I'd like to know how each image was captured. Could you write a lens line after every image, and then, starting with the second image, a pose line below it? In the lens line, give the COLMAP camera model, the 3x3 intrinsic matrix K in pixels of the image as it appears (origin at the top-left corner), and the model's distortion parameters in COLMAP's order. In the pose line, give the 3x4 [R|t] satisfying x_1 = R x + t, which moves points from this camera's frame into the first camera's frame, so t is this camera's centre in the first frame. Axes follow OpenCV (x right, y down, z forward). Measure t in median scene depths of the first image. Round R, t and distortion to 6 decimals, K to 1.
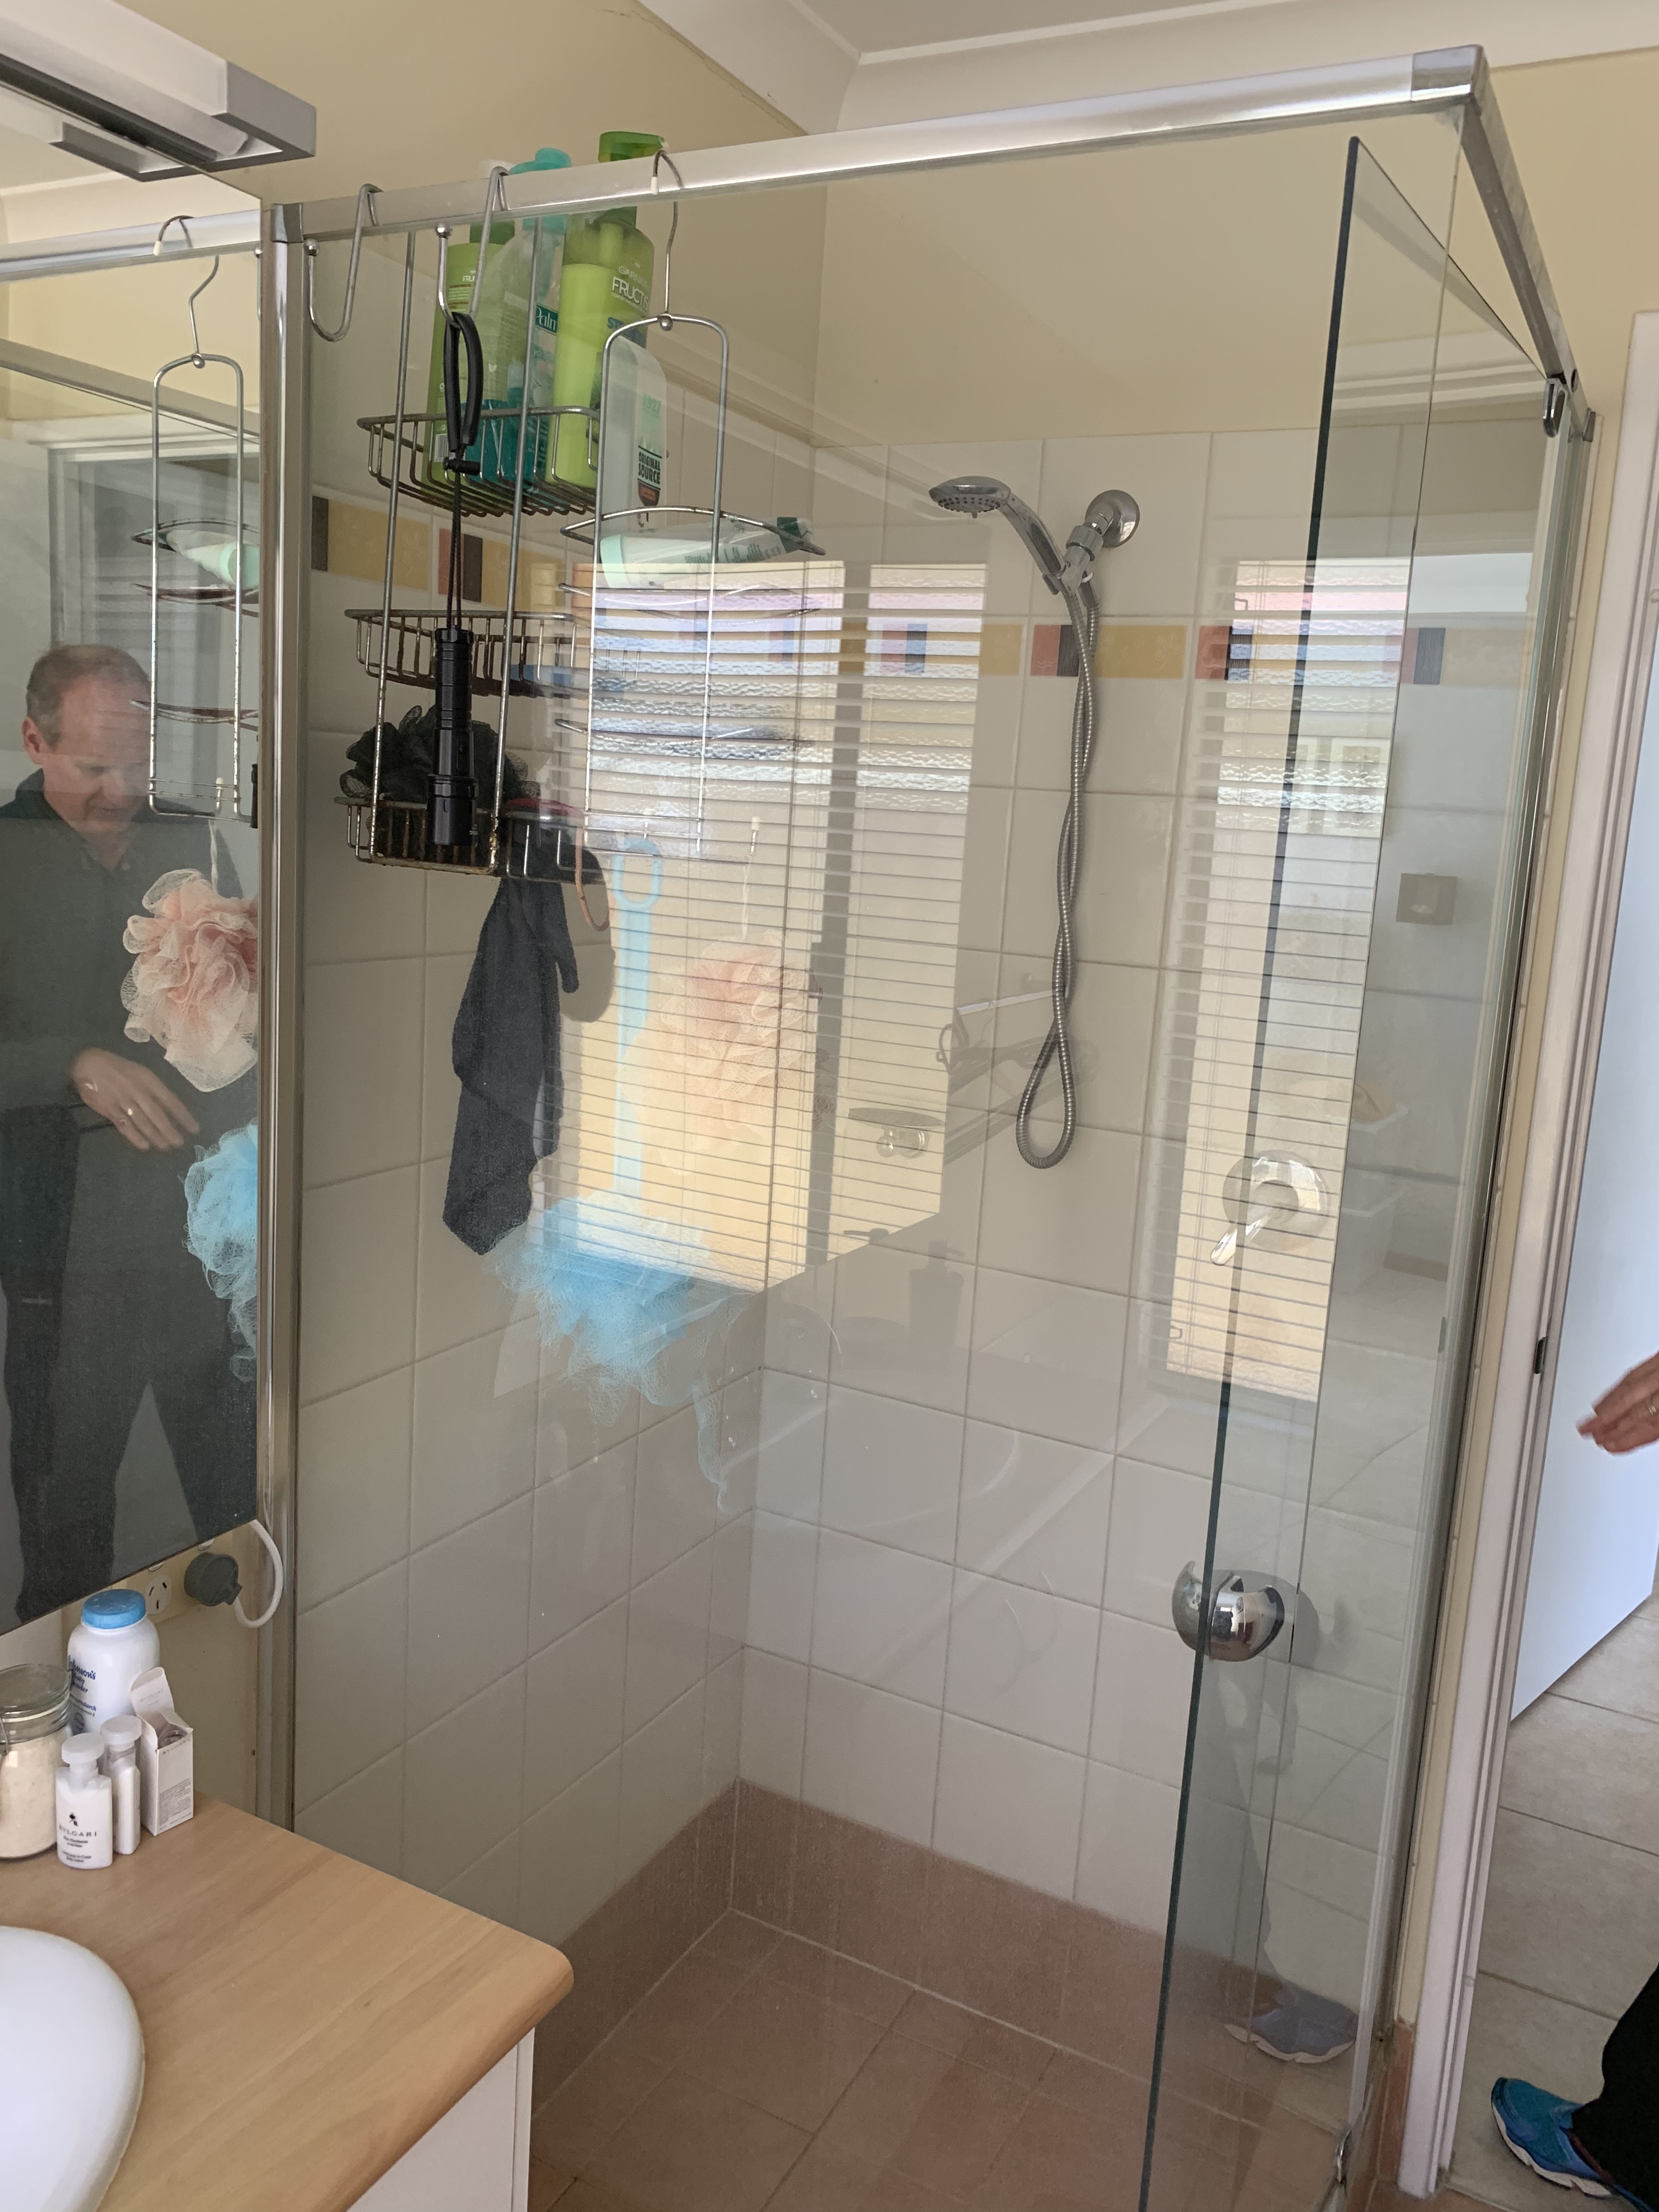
lens RADIAL K [[1654.1, 0, 863.5], [0, 1654.1, 1075.9], [0, 0, 1]] dist [-0.001881, -0.002862]
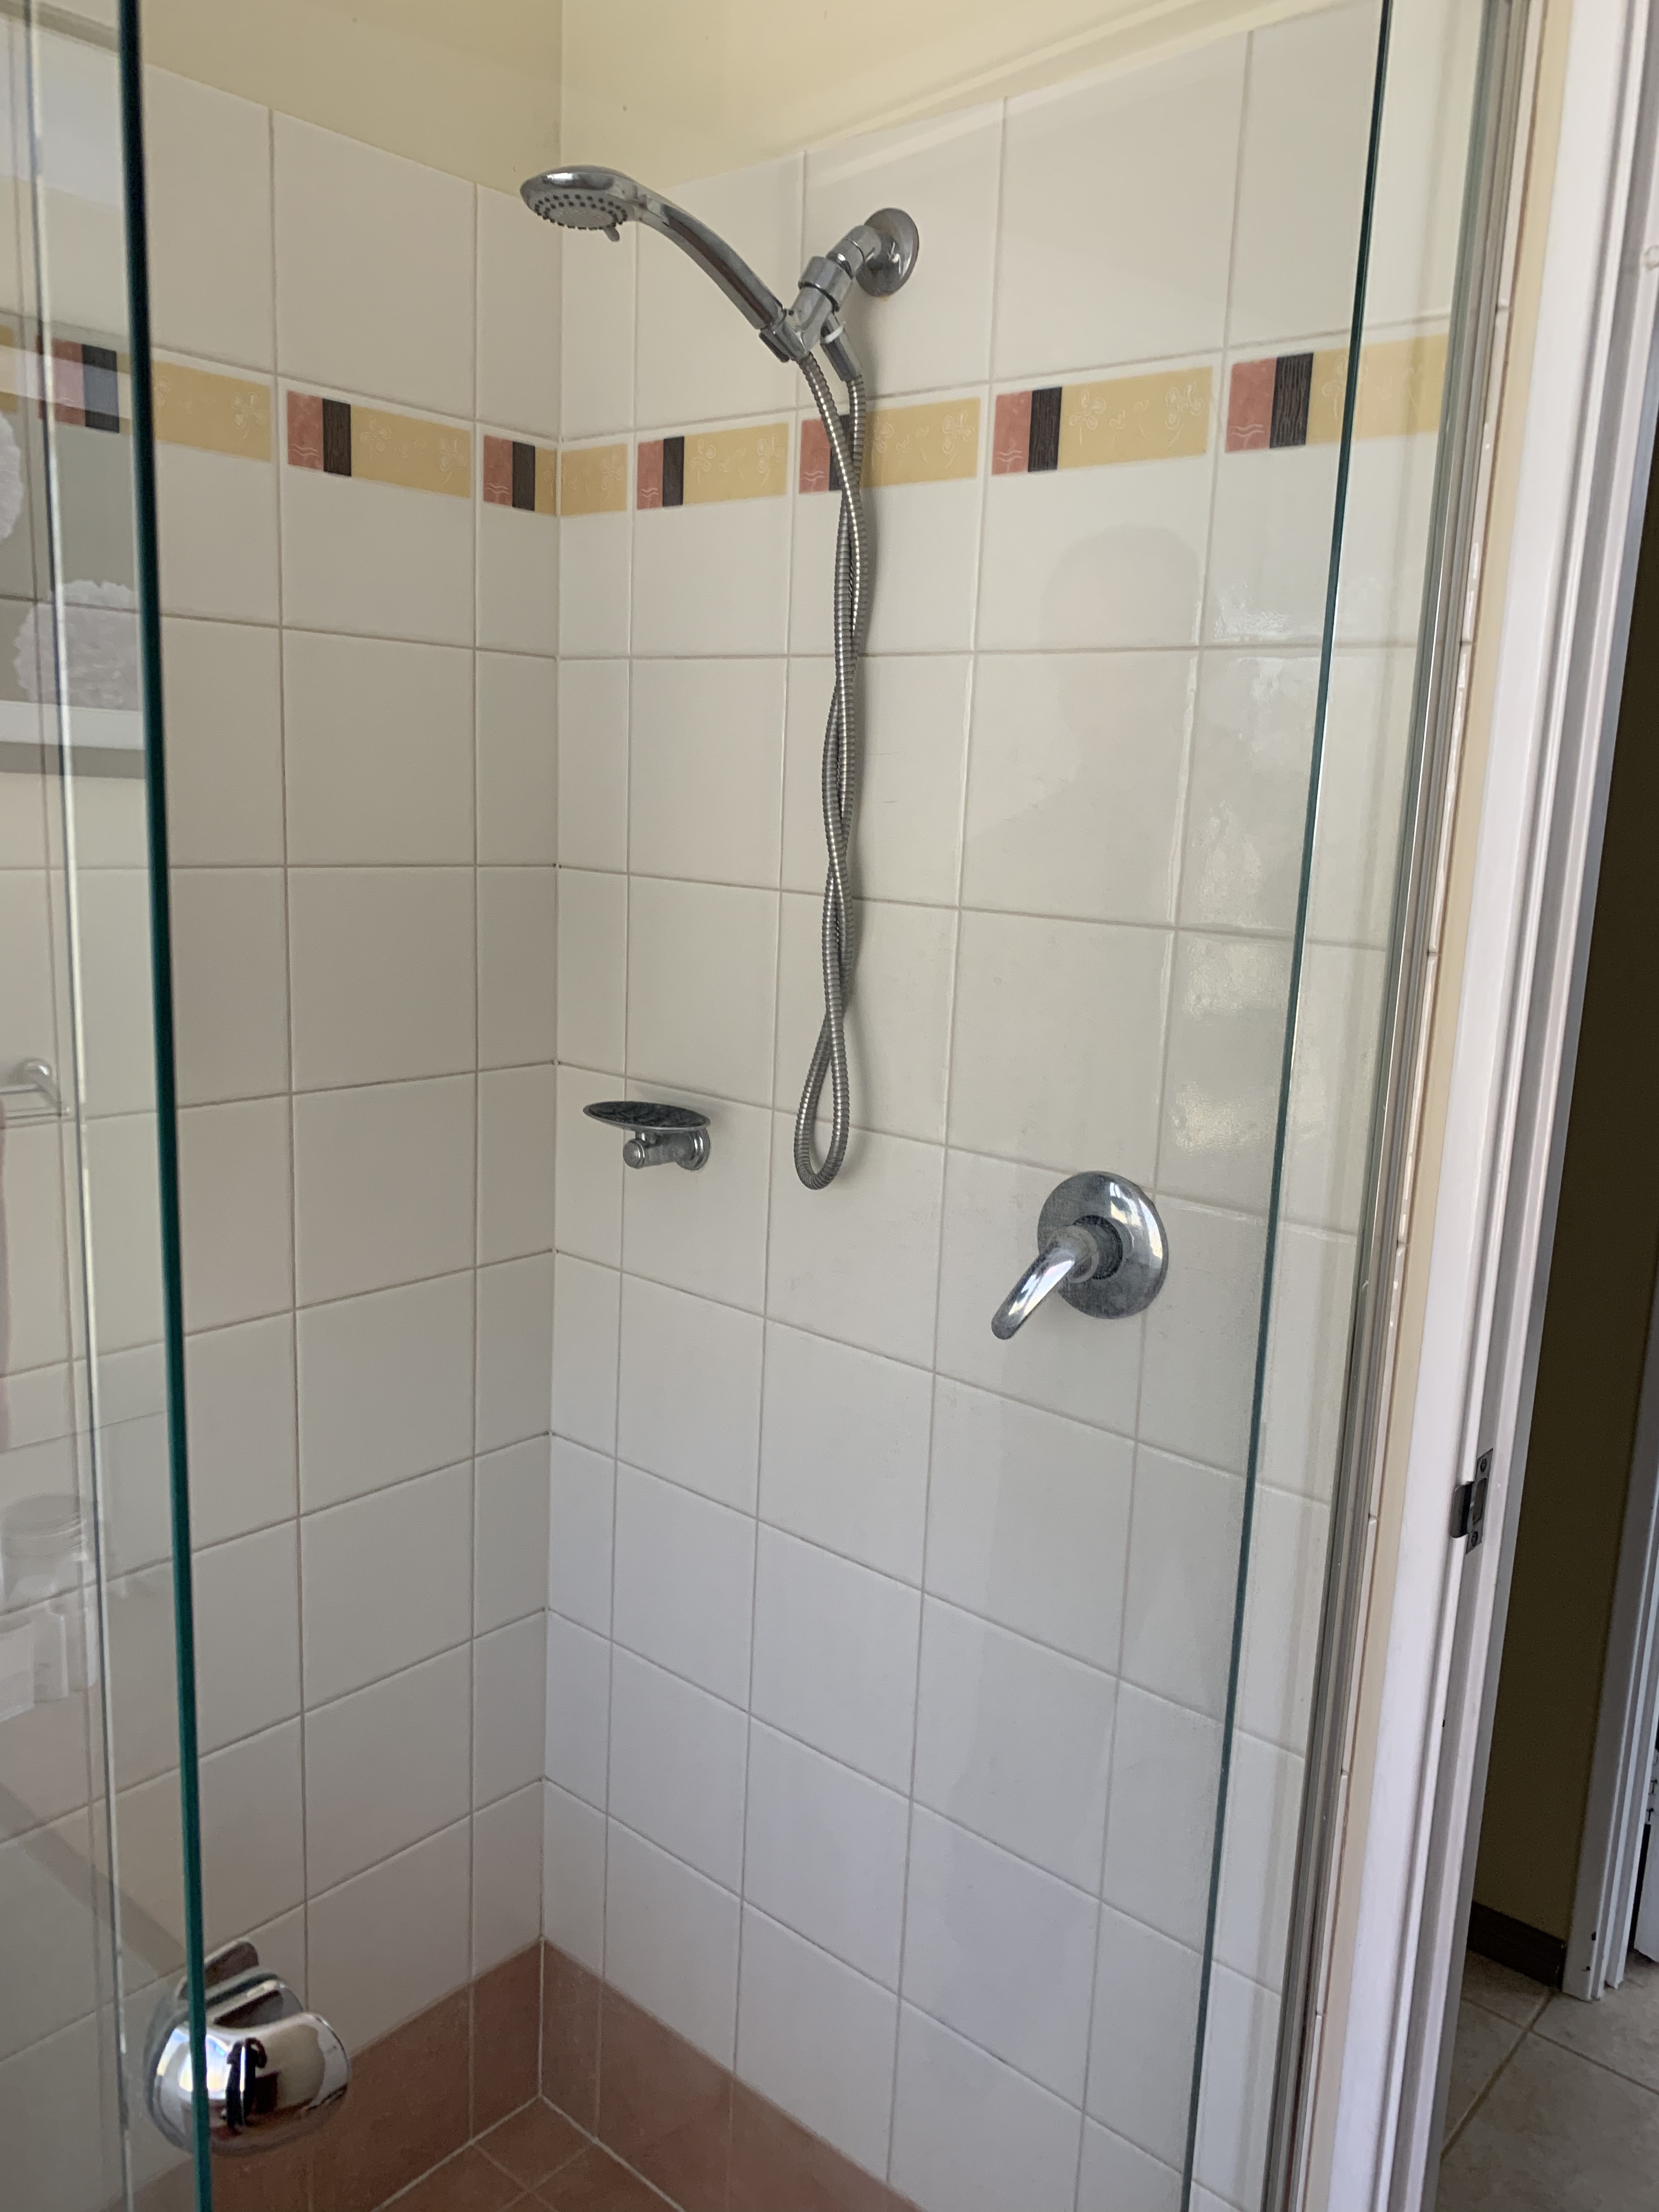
lens RADIAL K [[1713.6, 0, 823.6], [0, 1713.6, 1105.6], [0, 0, 1]] dist [-0.002686, -0.006608]
pose [[0.982205, 0.017258, -0.187016, 0.242953], [-0.013585, 0.999689, 0.020899, 0.003875], [0.187318, -0.017987, 0.982135, 0.264687]]
